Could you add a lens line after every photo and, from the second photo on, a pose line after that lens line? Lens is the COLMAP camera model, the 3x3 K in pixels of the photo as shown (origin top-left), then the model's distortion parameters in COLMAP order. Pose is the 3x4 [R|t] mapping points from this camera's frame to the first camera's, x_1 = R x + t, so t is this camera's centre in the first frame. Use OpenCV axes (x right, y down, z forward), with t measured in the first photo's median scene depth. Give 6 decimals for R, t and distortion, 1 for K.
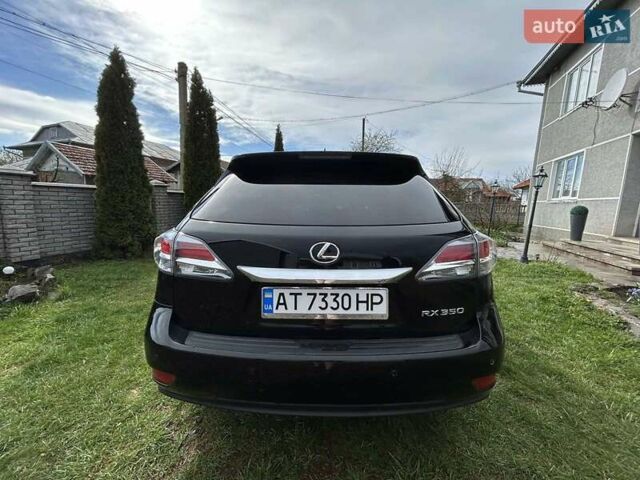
lens RADIAL K [[262.7, 0, 322.3], [0, 262.7, 238.4], [0, 0, 1]] dist [0.003113, -0.000989]
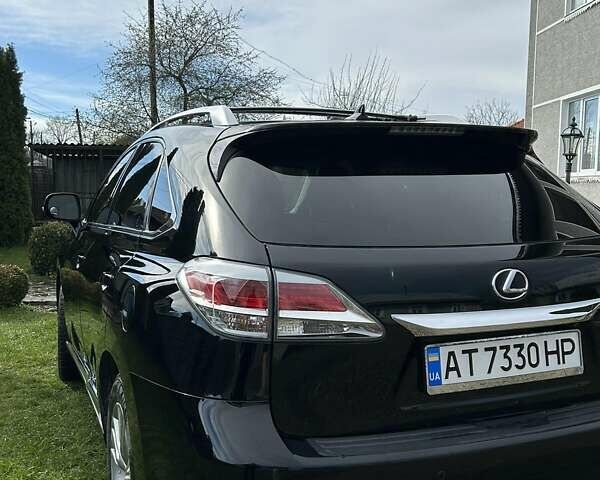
lens RADIAL K [[608.4, 0, 302.4], [0, 608.4, 240.2], [0, 0, 1]] dist [0.041892, 0.000000]
pose [[0.926056, -0.035884, 0.375676, -1.039627], [0.053356, 0.997919, -0.036206, -0.028925], [-0.373595, 0.053574, 0.926044, -0.257662]]
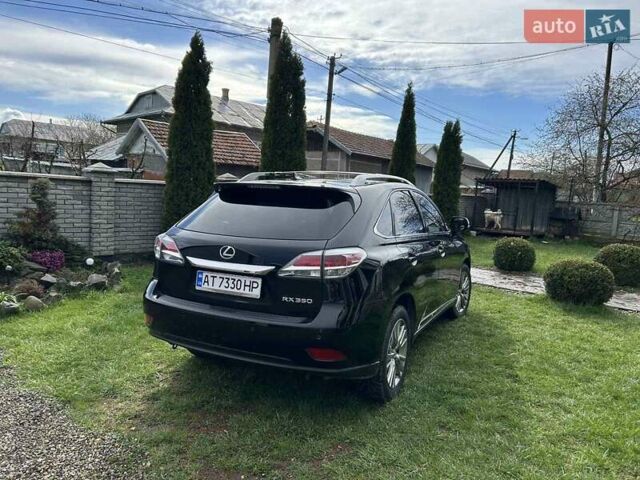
lens RADIAL K [[485.9, 0, 317.8], [0, 485.9, 240.4], [0, 0, 1]] dist [0.039462, -0.030093]
pose [[0.900583, 0.069348, -0.429116, 1.753621], [-0.089653, 0.995600, -0.027259, 0.012515], [0.425337, 0.063020, 0.902838, -1.458799]]
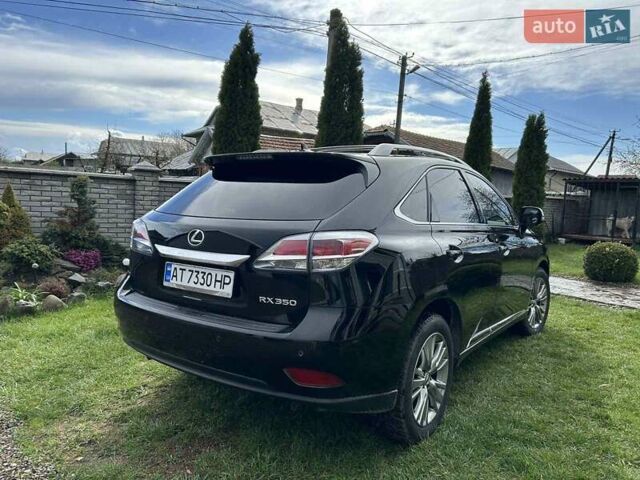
lens RADIAL K [[485.9, 0, 316.8], [0, 485.9, 243.1], [0, 0, 1]] dist [0.039462, -0.030093]
pose [[0.818559, 0.066288, -0.570586, 1.763952], [-0.100896, 0.994468, -0.029213, 0.088315], [0.565493, 0.081483, 0.820718, -0.577514]]
